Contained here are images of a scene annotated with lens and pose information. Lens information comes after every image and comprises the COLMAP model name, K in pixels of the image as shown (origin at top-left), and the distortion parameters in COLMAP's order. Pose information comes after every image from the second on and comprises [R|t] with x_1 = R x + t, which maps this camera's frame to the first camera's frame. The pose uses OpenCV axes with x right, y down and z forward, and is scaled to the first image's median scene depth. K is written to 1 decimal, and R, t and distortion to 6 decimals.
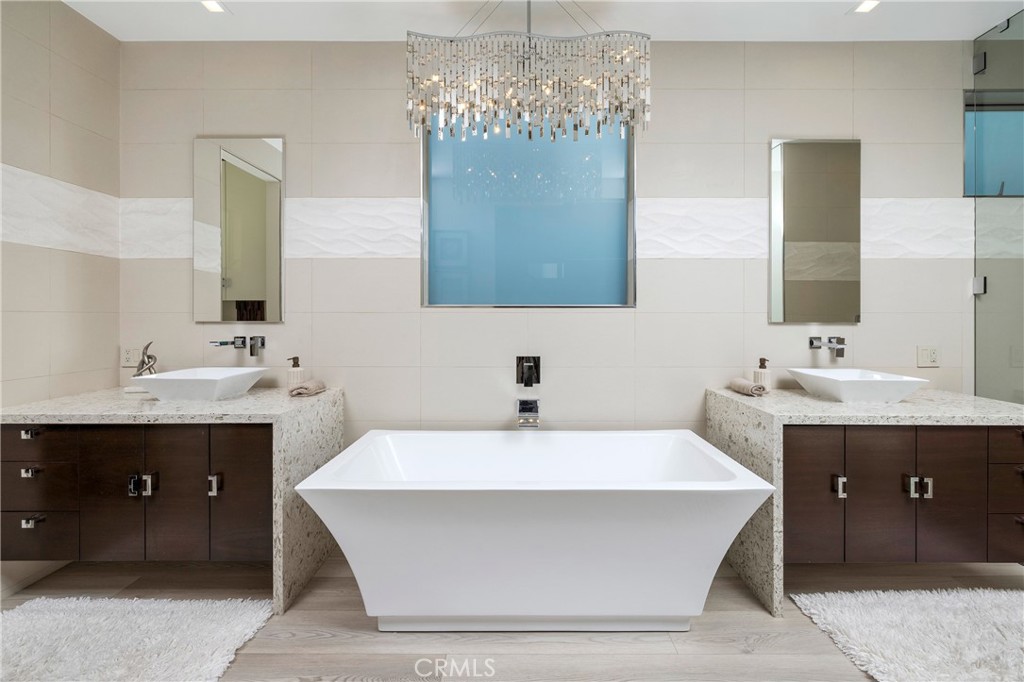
lens RADIAL K [[433.1, 0, 507.1], [0, 433.1, 326.9], [0, 0, 1]] dist [0.000815, -0.000164]
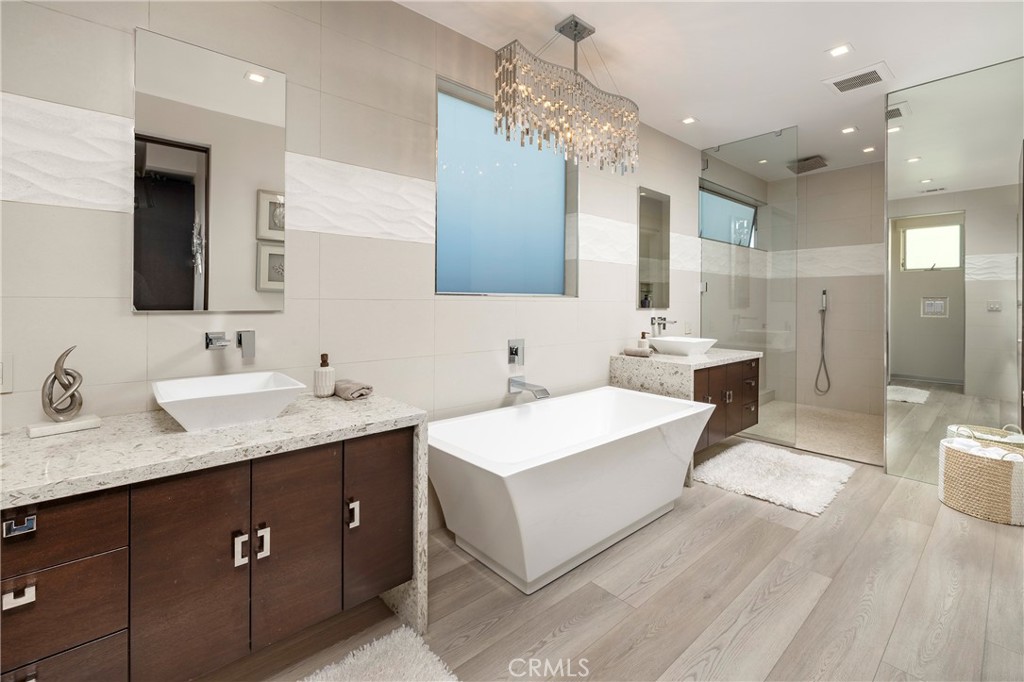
lens RADIAL K [[444.1, 0, 510.8], [0, 444.1, 313.5], [0, 0, 1]] dist [0.001358, -0.000053]
pose [[0.750663, -0.013376, 0.660550, -0.749422], [0.009883, 0.999911, 0.009017, -0.010093], [-0.660611, -0.000240, 0.750728, 0.137565]]
